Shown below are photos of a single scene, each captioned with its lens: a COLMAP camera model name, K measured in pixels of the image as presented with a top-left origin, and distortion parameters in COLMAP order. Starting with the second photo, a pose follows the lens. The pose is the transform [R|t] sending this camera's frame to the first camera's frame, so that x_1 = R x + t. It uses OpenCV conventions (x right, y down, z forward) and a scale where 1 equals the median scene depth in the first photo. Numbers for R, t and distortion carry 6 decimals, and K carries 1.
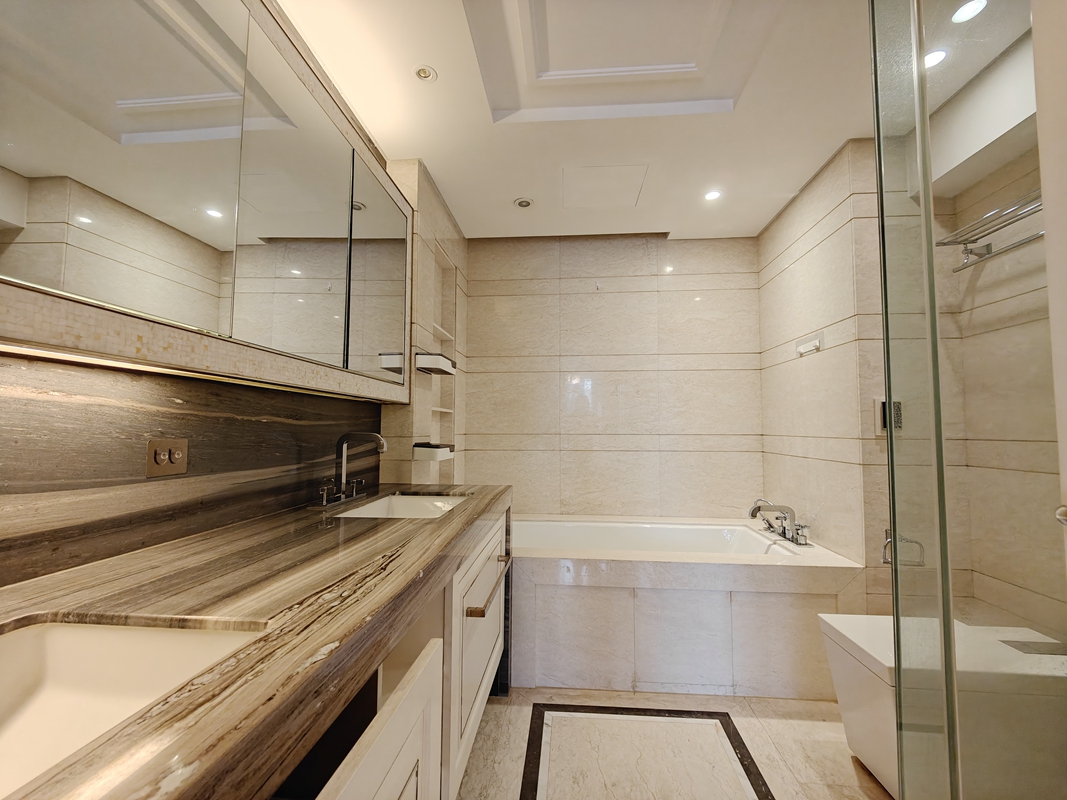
lens RADIAL K [[465.2, 0, 533.5], [0, 465.2, 400.0], [0, 0, 1]] dist [-0.003165, -0.000957]
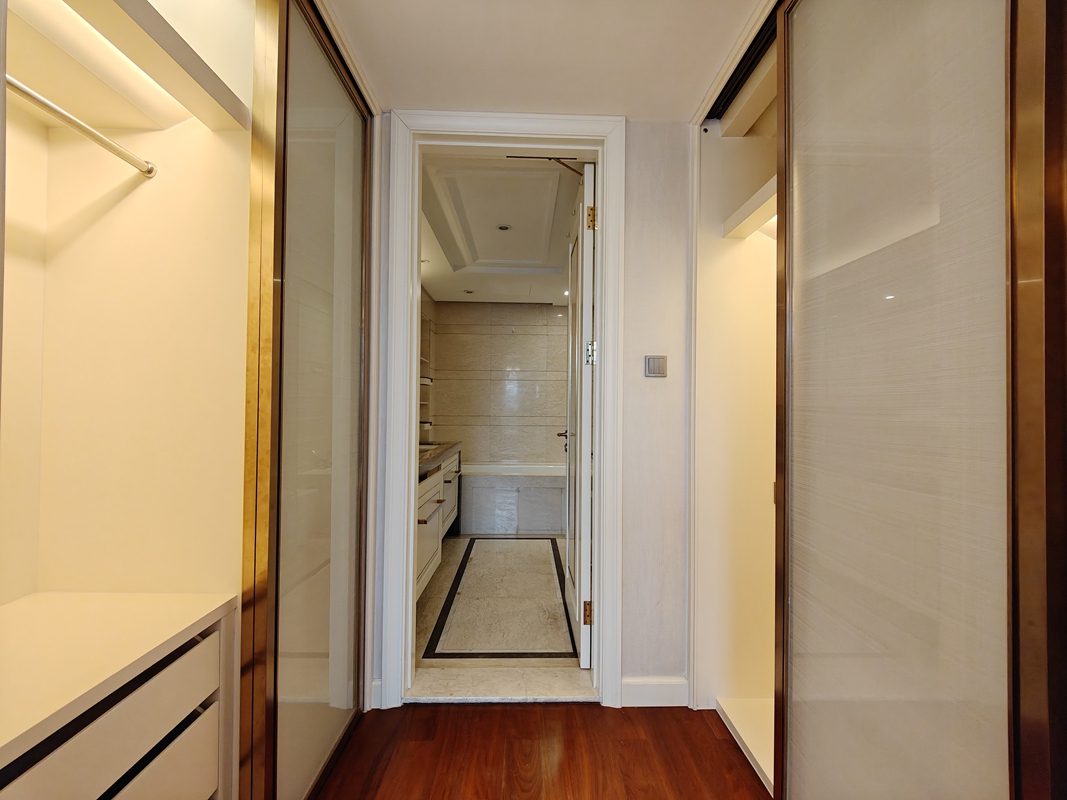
lens RADIAL K [[465.2, 0, 533.5], [0, 465.2, 400.0], [0, 0, 1]] dist [-0.003165, -0.000957]
pose [[0.994786, 0.007780, 0.101685, 0.065465], [-0.012781, 0.998736, 0.048619, -0.116710], [-0.101178, -0.049665, 0.993628, -1.178593]]
